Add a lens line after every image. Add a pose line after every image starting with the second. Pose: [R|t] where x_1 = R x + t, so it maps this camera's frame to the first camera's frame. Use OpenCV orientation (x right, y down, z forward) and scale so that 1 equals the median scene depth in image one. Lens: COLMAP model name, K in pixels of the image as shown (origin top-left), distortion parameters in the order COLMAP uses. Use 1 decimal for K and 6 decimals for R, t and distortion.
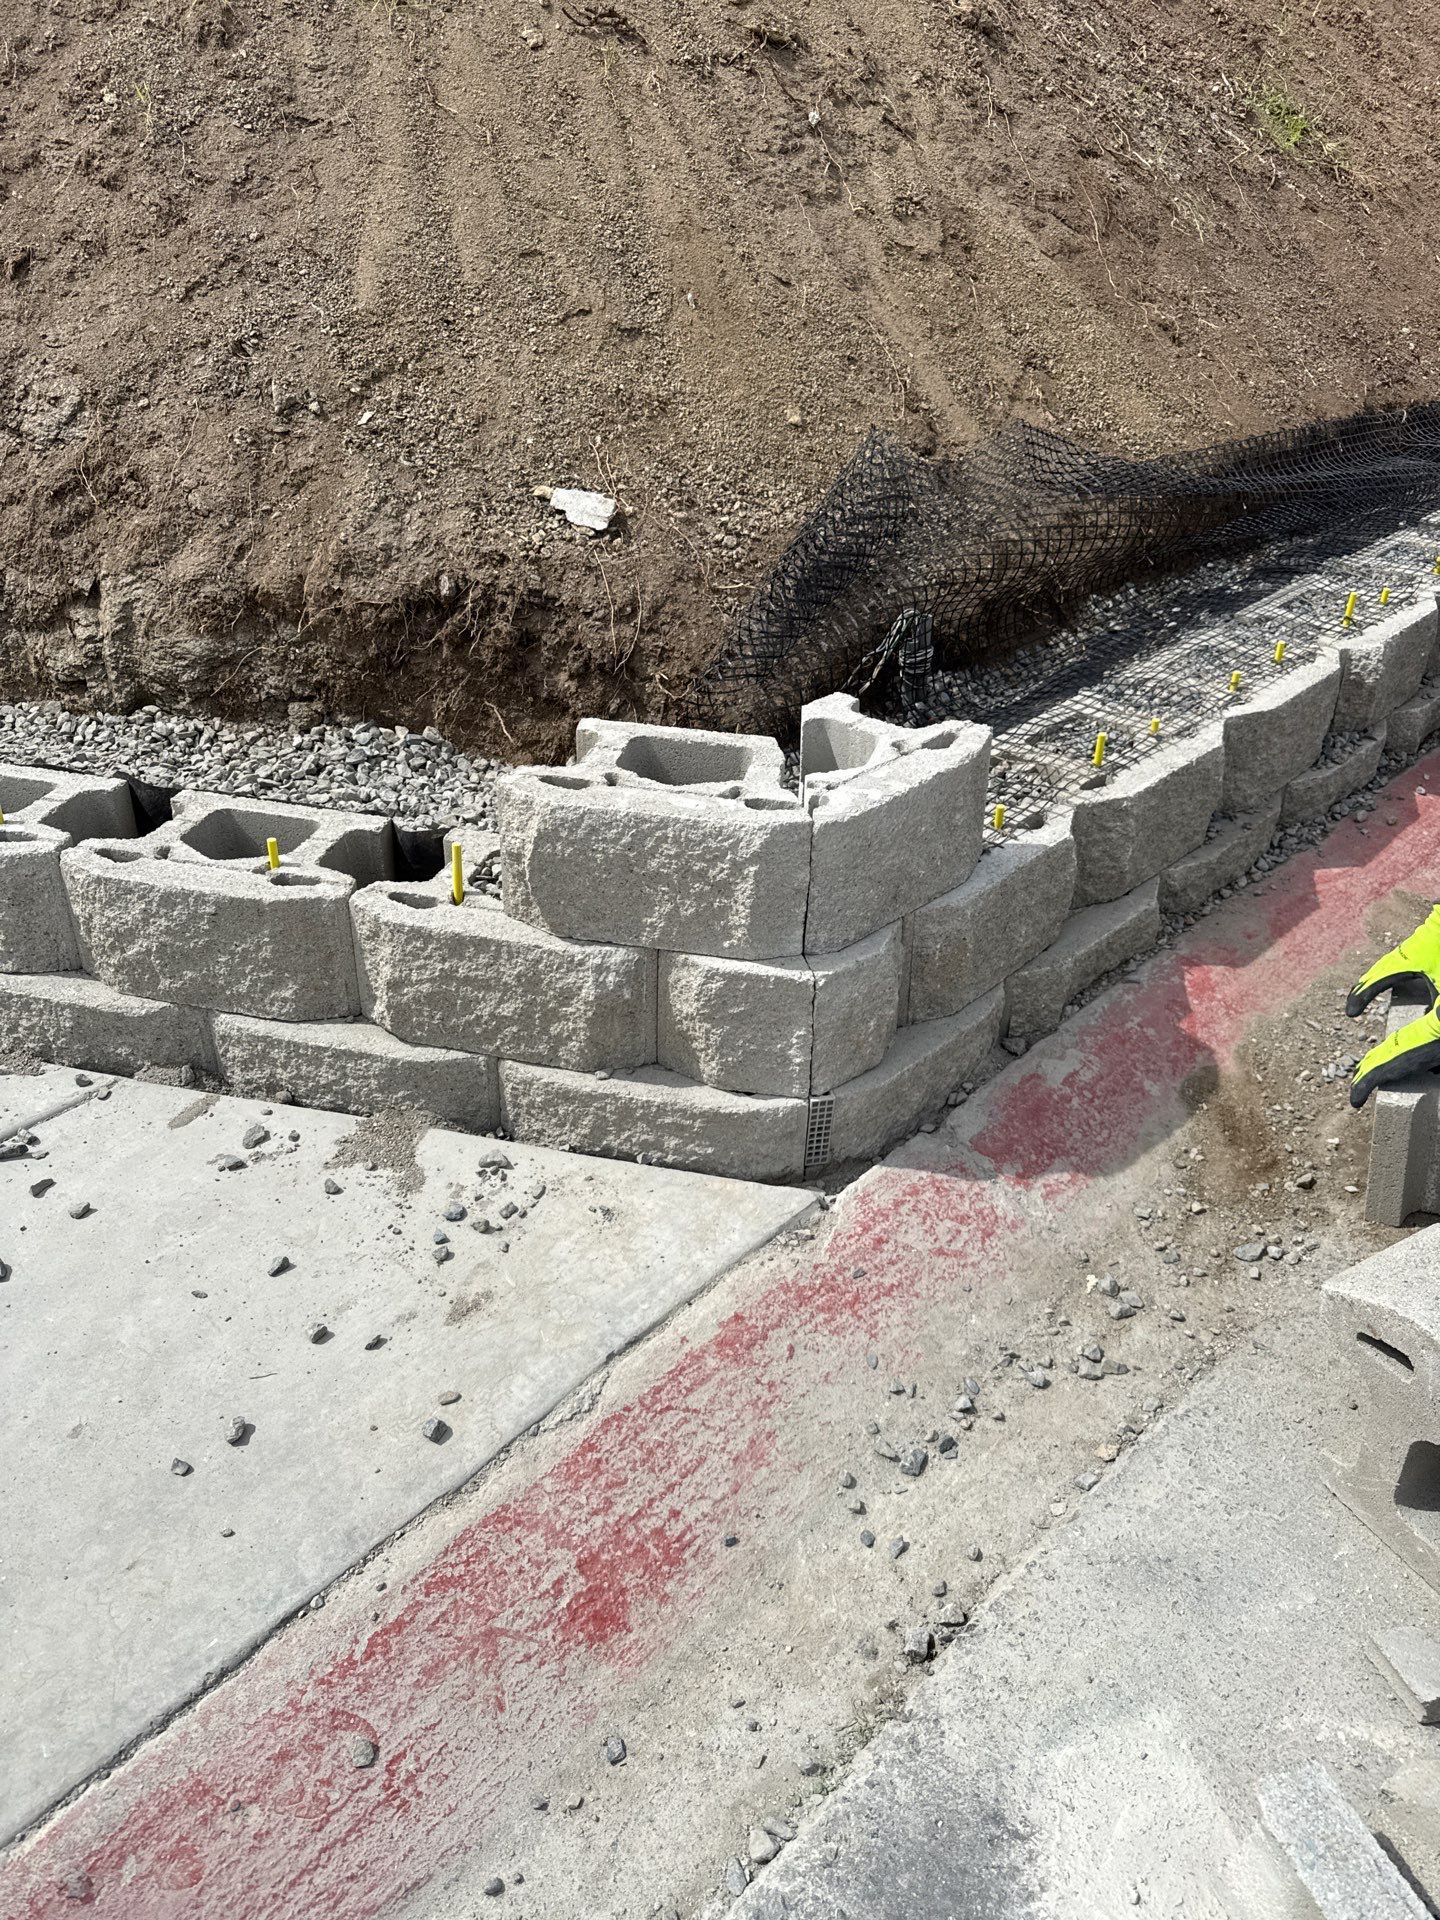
lens RADIAL K [[1362.9, 0, 729.9], [0, 1362.9, 957.8], [0, 0, 1]] dist [0.011702, -0.021005]
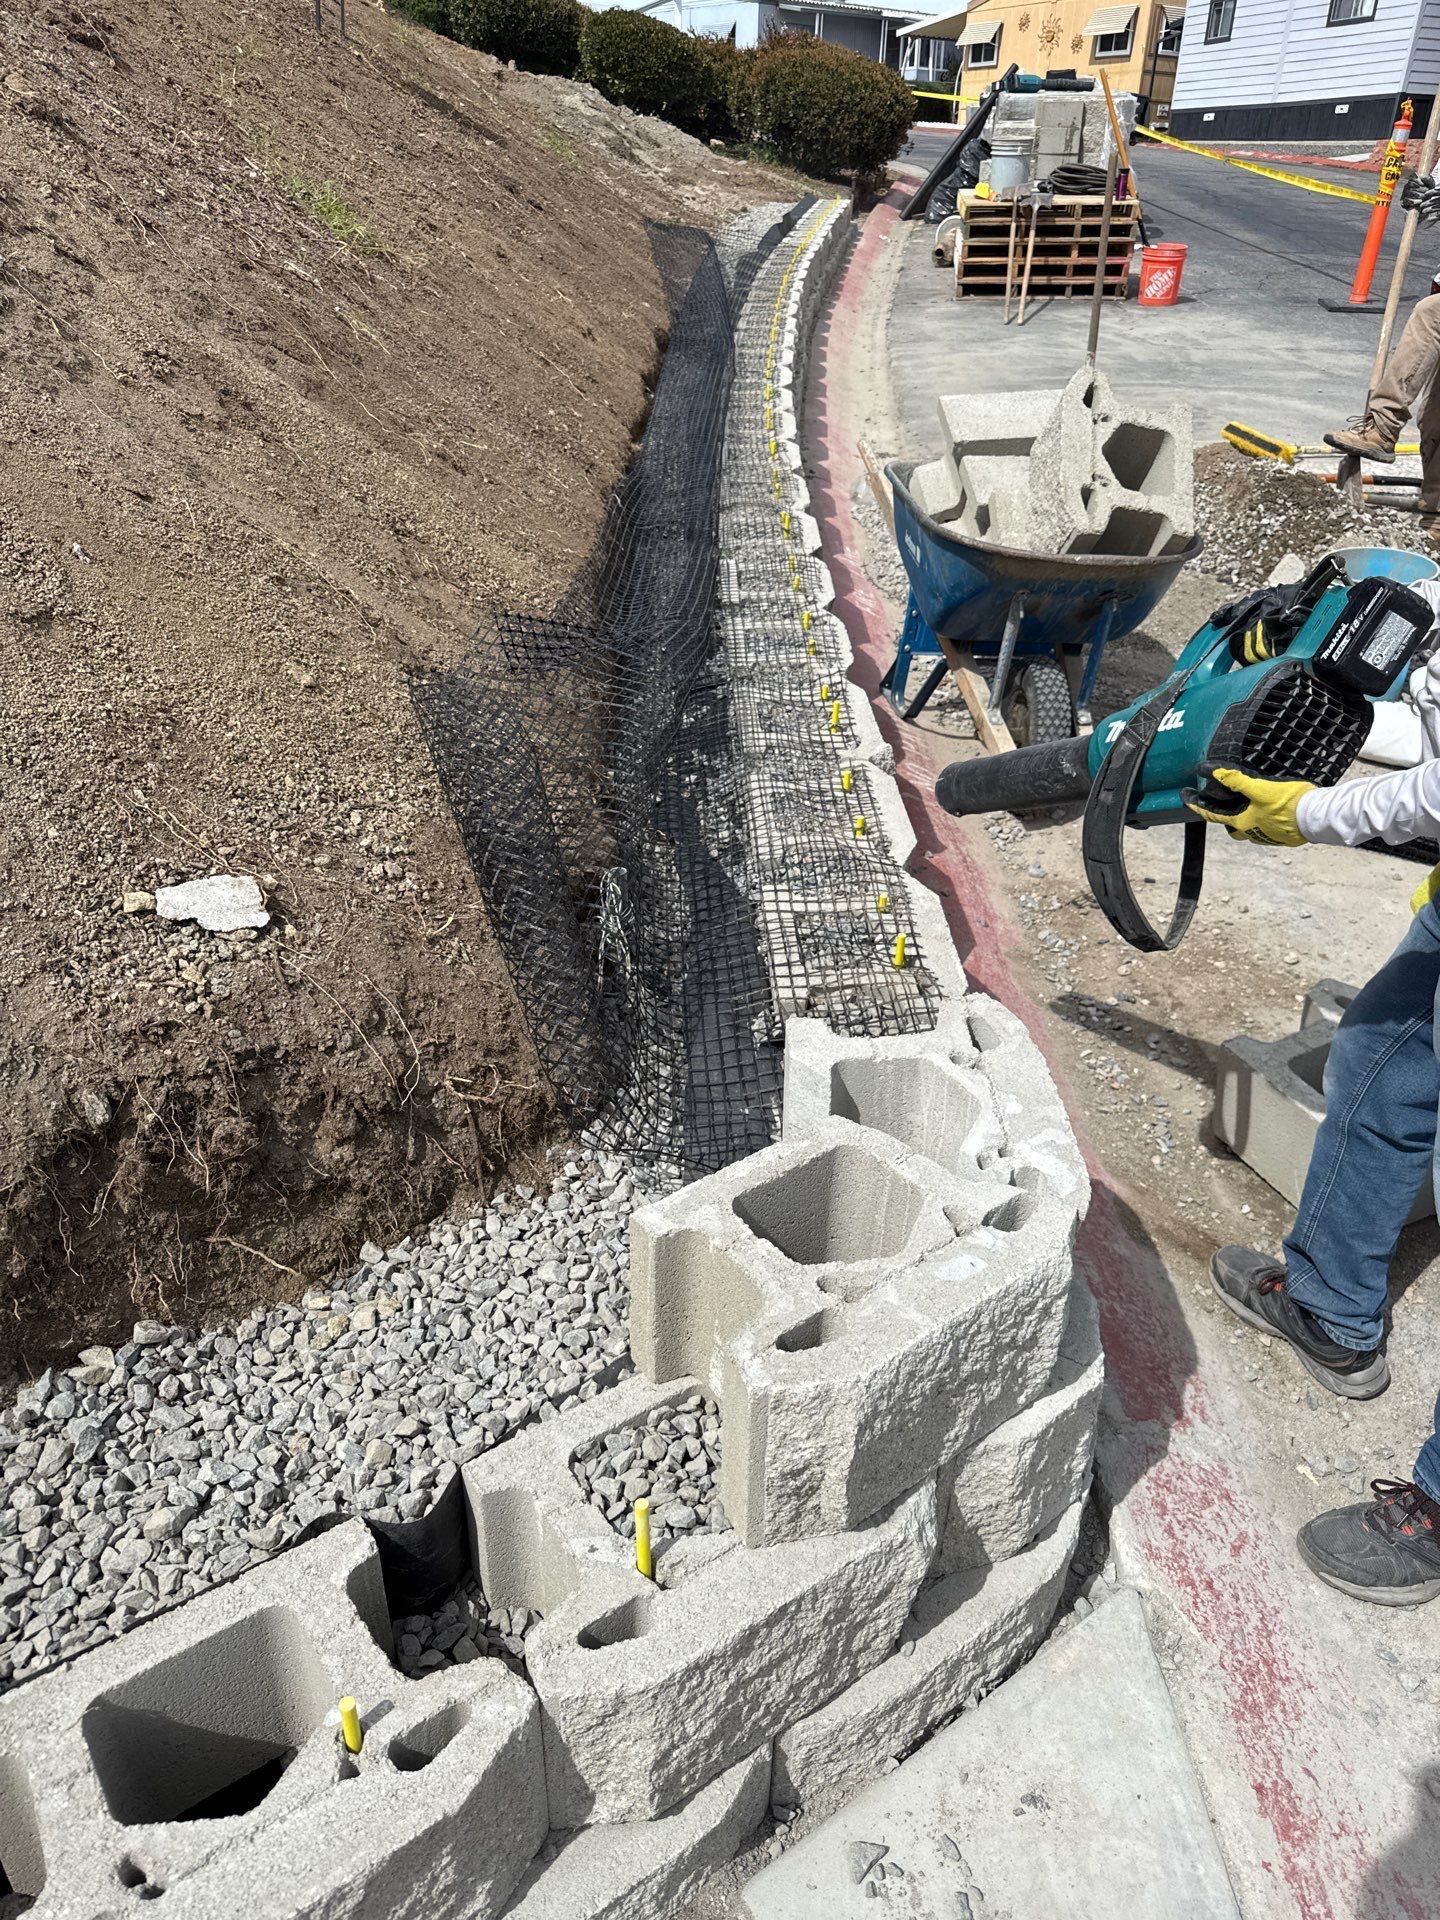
lens RADIAL K [[1362.9, 0, 730.1], [0, 1362.9, 961.0], [0, 0, 1]] dist [0.011702, -0.021005]
pose [[0.662413, -0.387269, 0.641274, -0.370695], [0.391643, 0.908741, 0.144241, -0.298530], [-0.638612, 0.155604, 0.753633, 0.347139]]
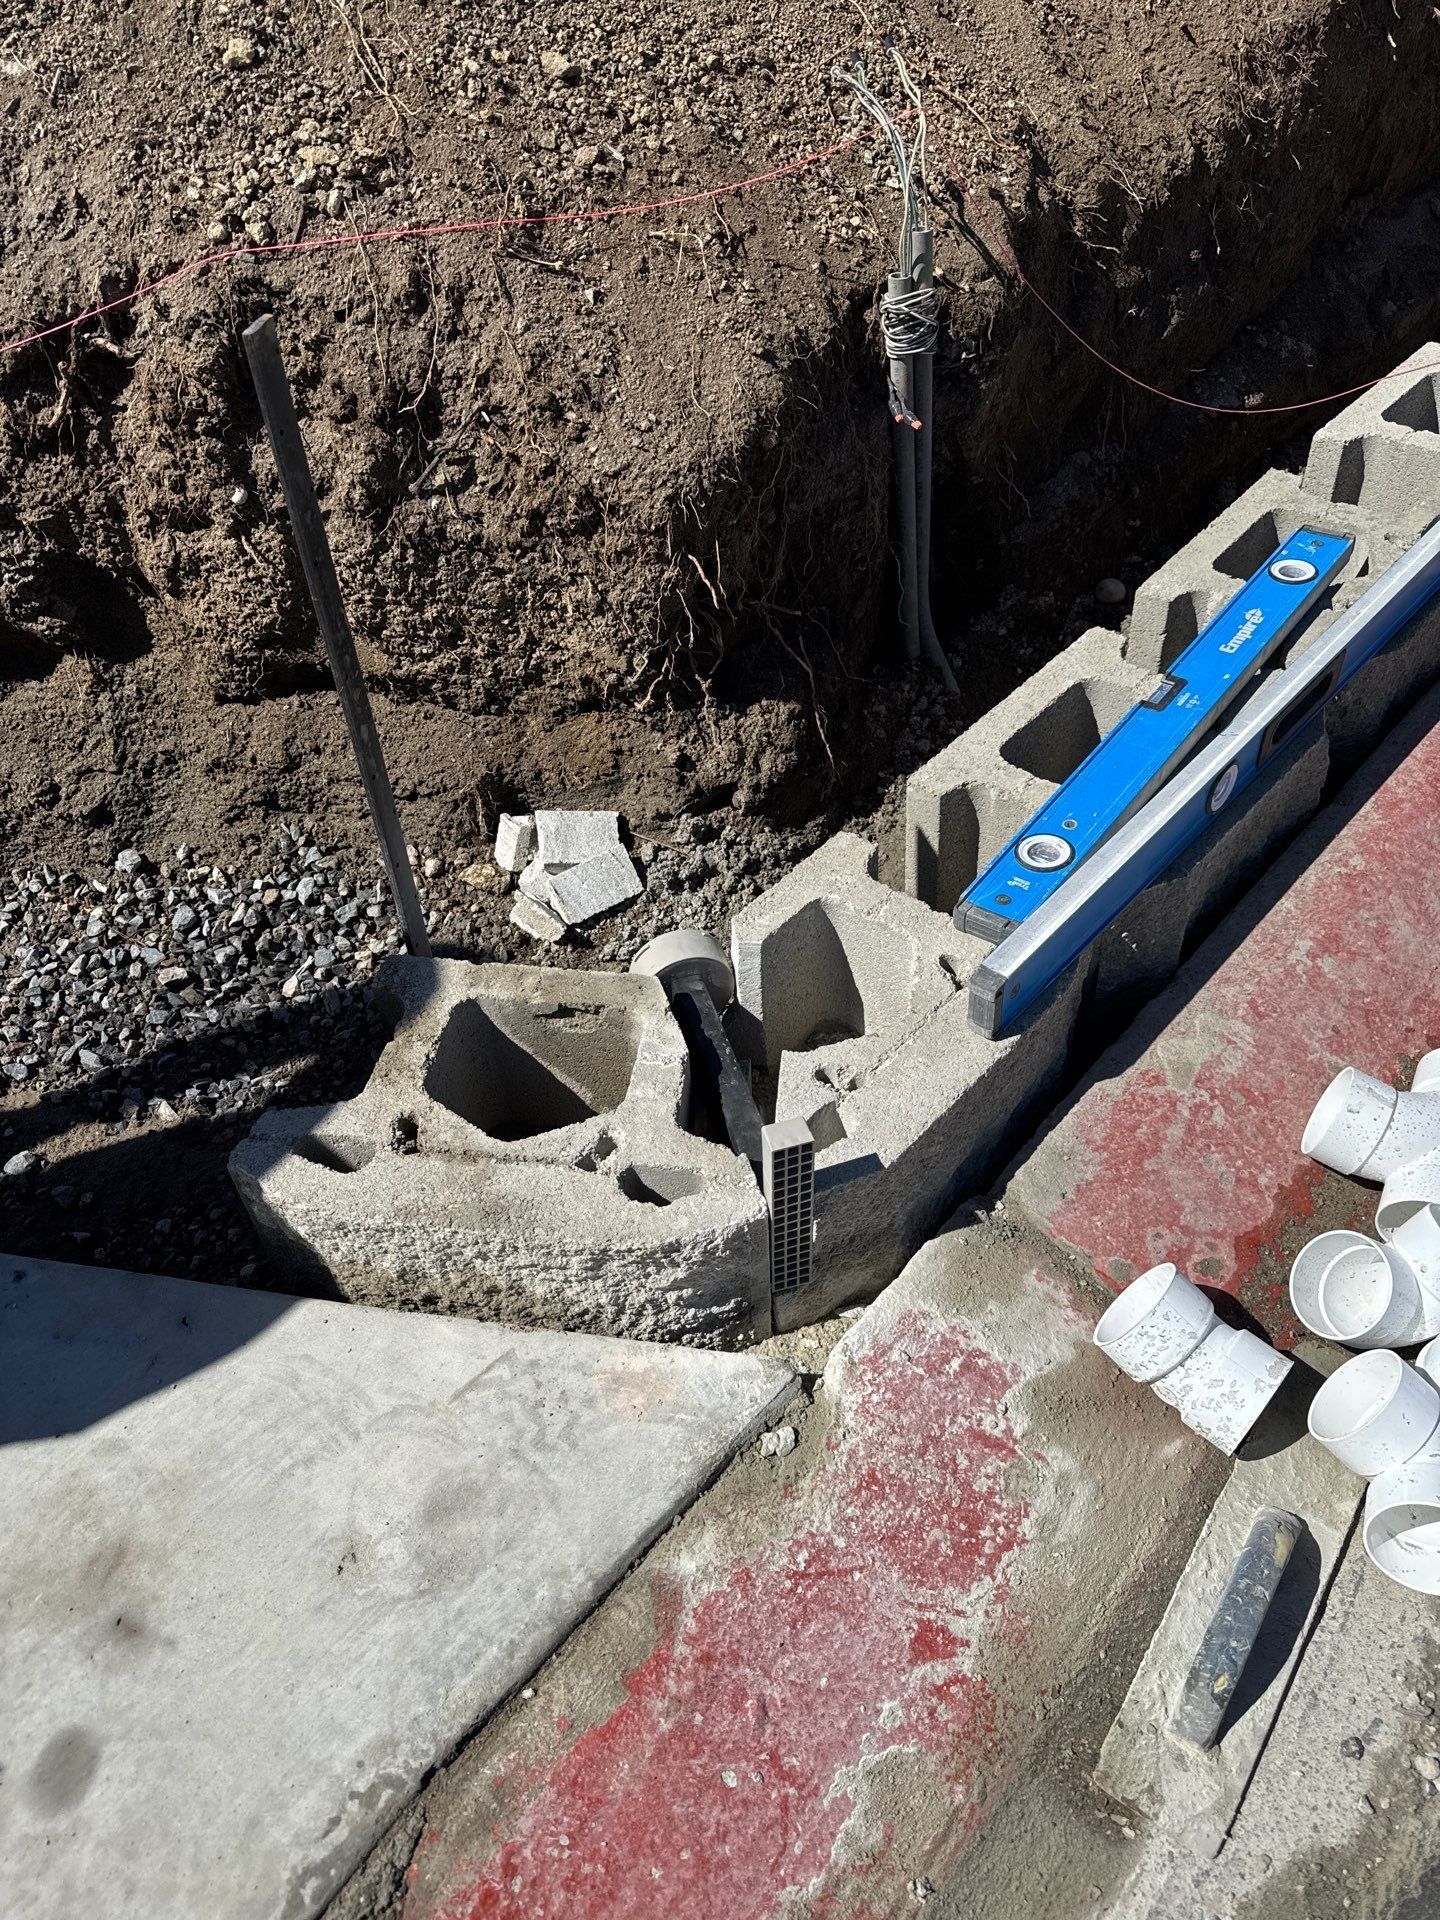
lens RADIAL K [[1362.9, 0, 723.9], [0, 1362.9, 973.3], [0, 0, 1]] dist [0.011702, -0.021005]
pose [[0.996144, -0.083511, -0.026889, 0.048427], [0.087327, 0.973274, 0.212394, -0.084466], [0.008434, -0.213923, 0.976814, 0.353386]]
